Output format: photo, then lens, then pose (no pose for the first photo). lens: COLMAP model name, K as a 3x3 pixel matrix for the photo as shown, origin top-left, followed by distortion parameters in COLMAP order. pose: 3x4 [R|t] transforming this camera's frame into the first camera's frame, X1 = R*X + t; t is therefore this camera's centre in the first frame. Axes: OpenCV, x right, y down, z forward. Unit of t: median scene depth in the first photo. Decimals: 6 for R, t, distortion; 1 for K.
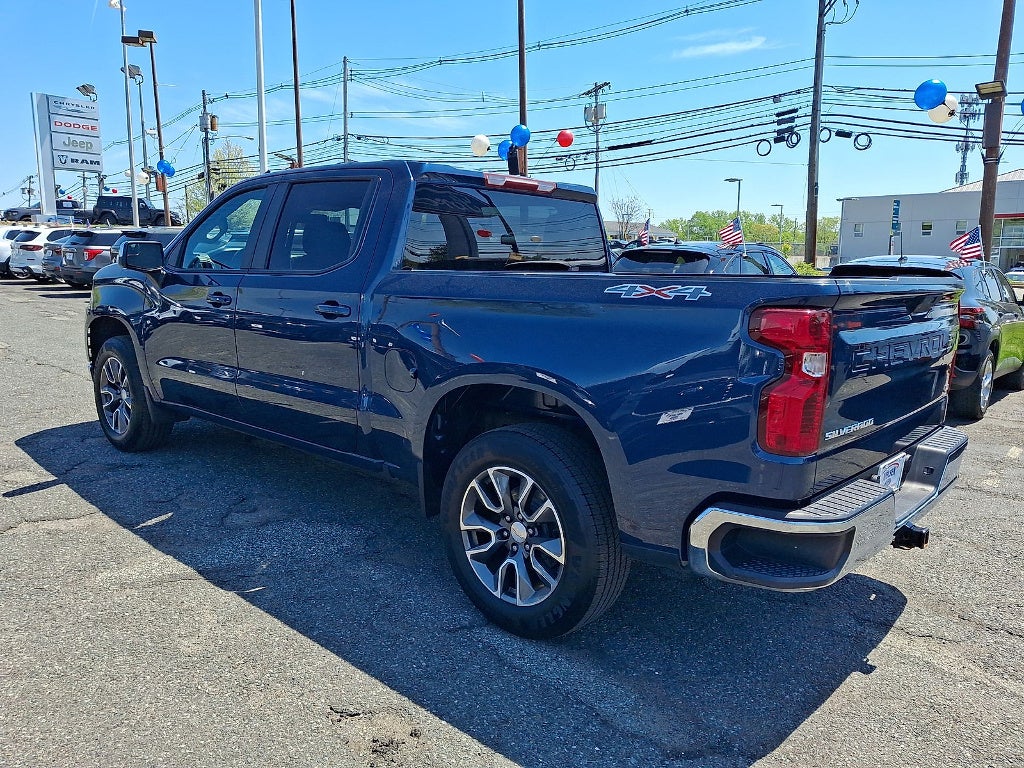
lens RADIAL K [[777.1, 0, 500.6], [0, 777.1, 369.7], [0, 0, 1]] dist [-0.003236, 0.002628]
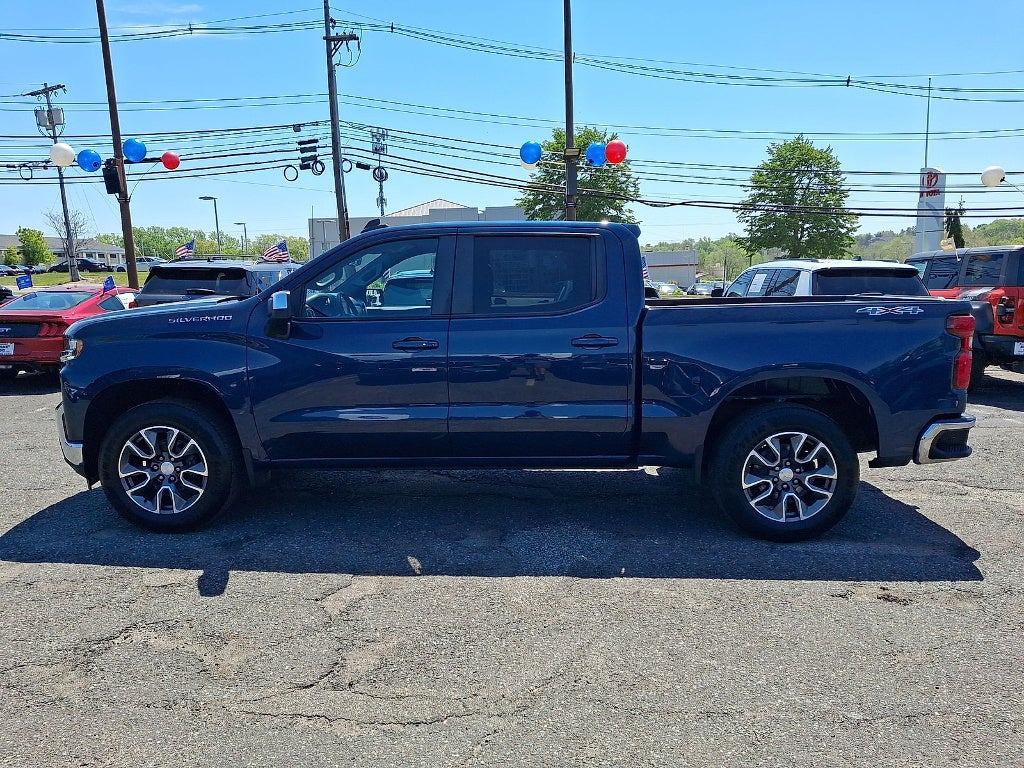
lens RADIAL K [[757.6, 0, 512.0], [0, 757.6, 384.0], [0, 0, 1]] dist [0.057945, -0.089571]
pose [[0.757018, -0.119340, 0.642403, -0.650988], [0.118883, 0.991925, 0.044177, -0.048343], [-0.642488, 0.042928, 0.765093, 0.094861]]
